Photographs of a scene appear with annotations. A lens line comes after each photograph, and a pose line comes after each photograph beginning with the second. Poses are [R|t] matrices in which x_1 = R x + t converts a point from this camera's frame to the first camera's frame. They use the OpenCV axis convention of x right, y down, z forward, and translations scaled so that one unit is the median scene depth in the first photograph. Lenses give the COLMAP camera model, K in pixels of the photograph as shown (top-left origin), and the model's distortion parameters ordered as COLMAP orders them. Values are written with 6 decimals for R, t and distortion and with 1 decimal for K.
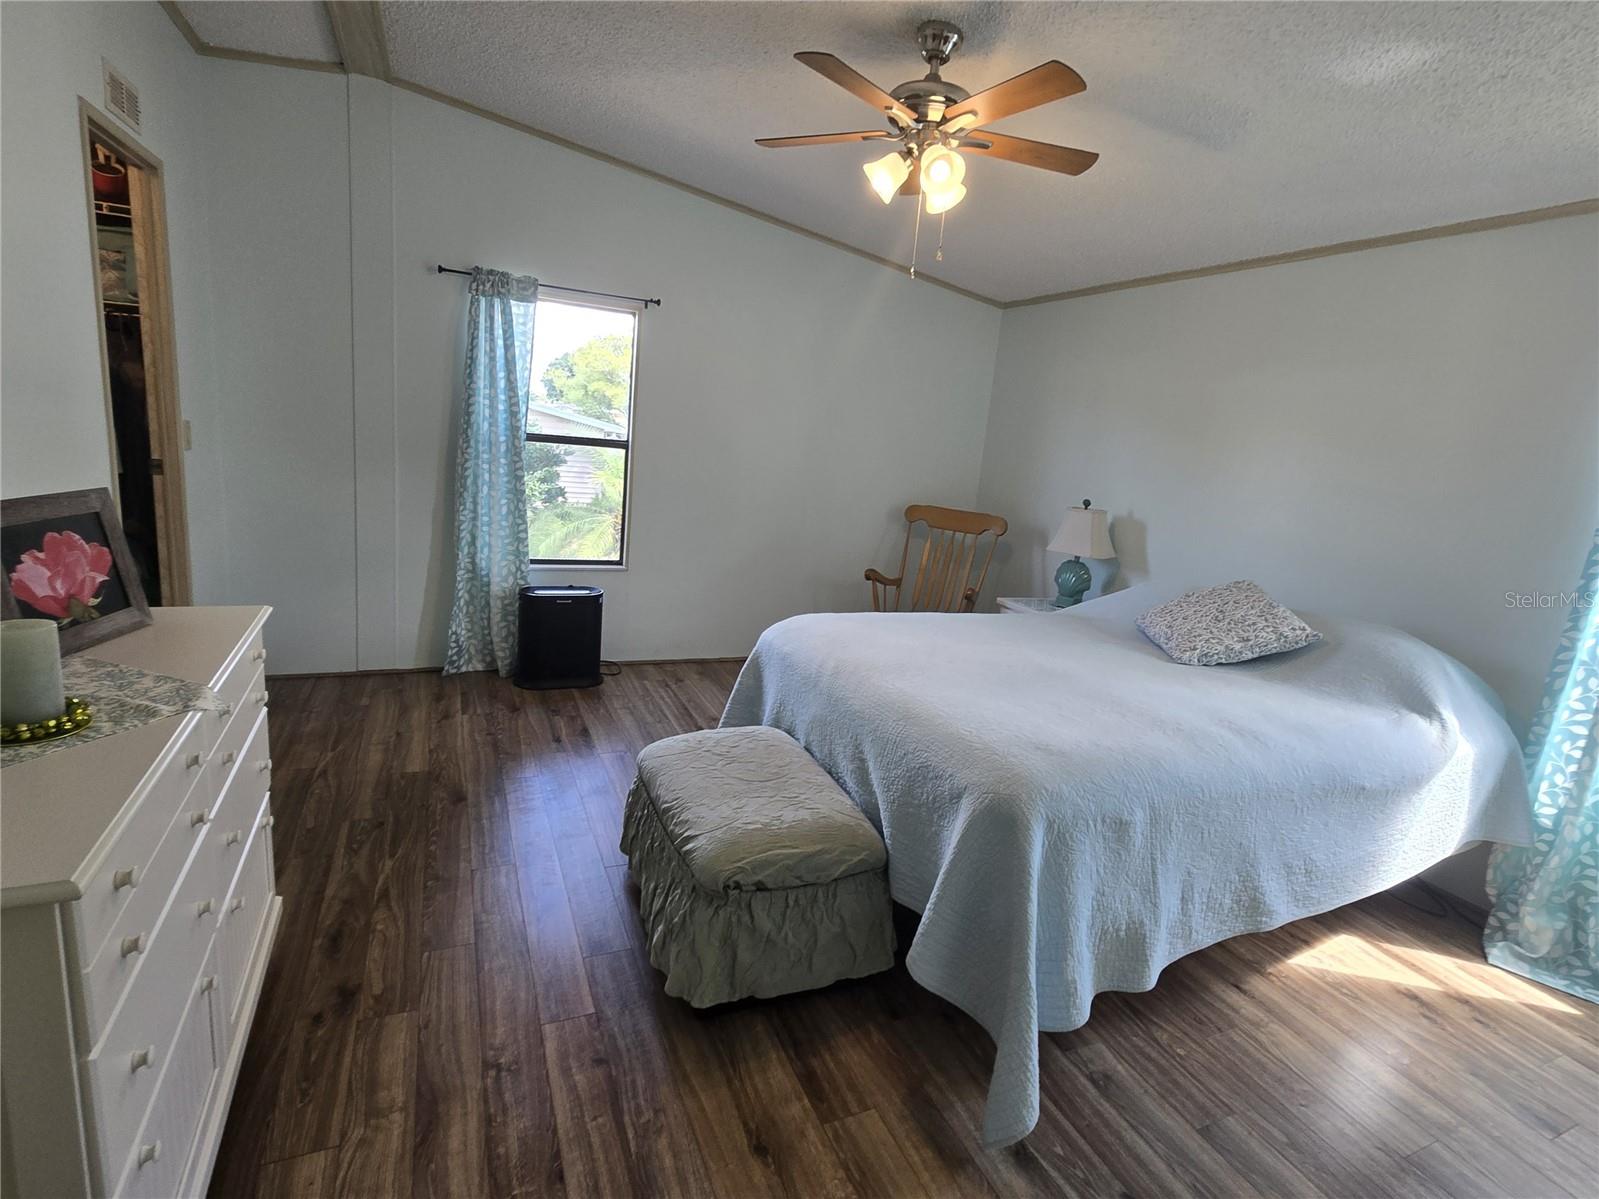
lens RADIAL K [[767.7, 0, 799.5], [0, 767.7, 599.5], [0, 0, 1]] dist [0.000105, -0.000128]
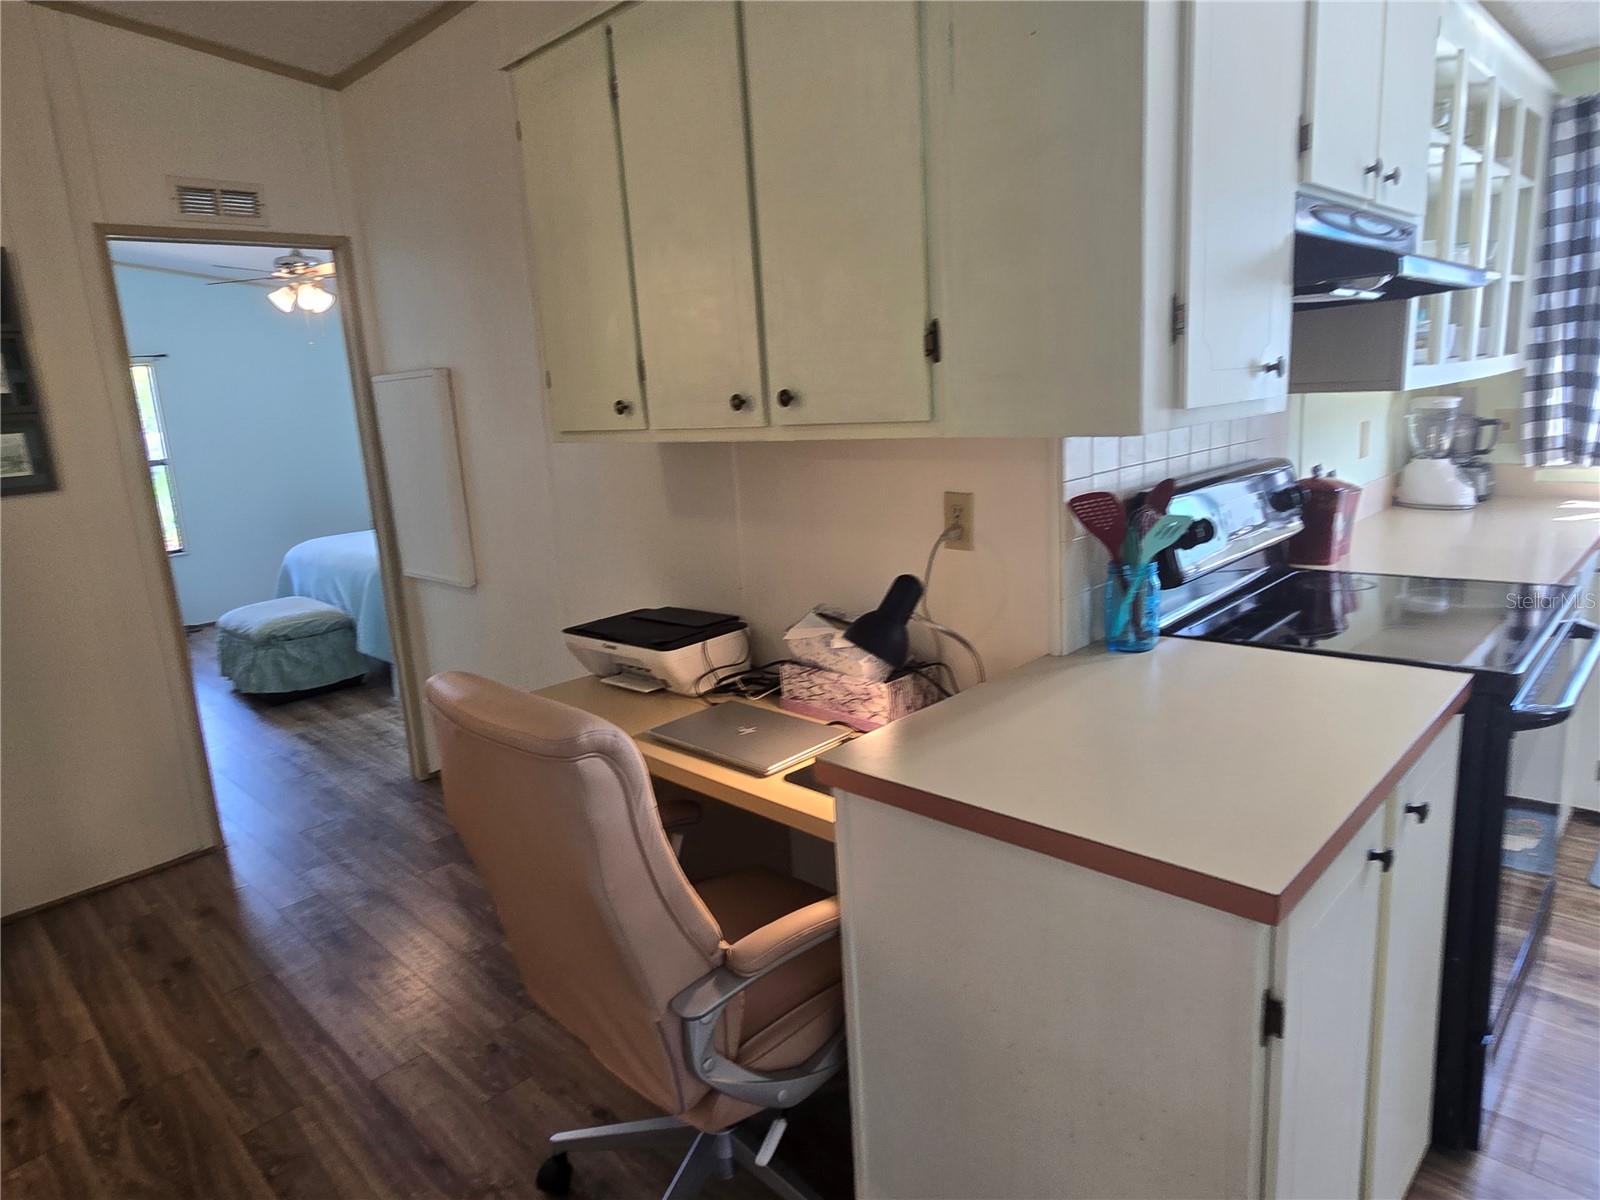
lens RADIAL K [[982.0, 0, 800.0], [0, 982.0, 600.0], [0, 0, 1]] dist [-0.003075, 0.000255]
pose [[0.920743, -0.226524, 0.317677, 0.415986], [0.225294, 0.973422, 0.041130, 0.453829], [-0.318551, 0.033700, 0.947306, -2.060867]]
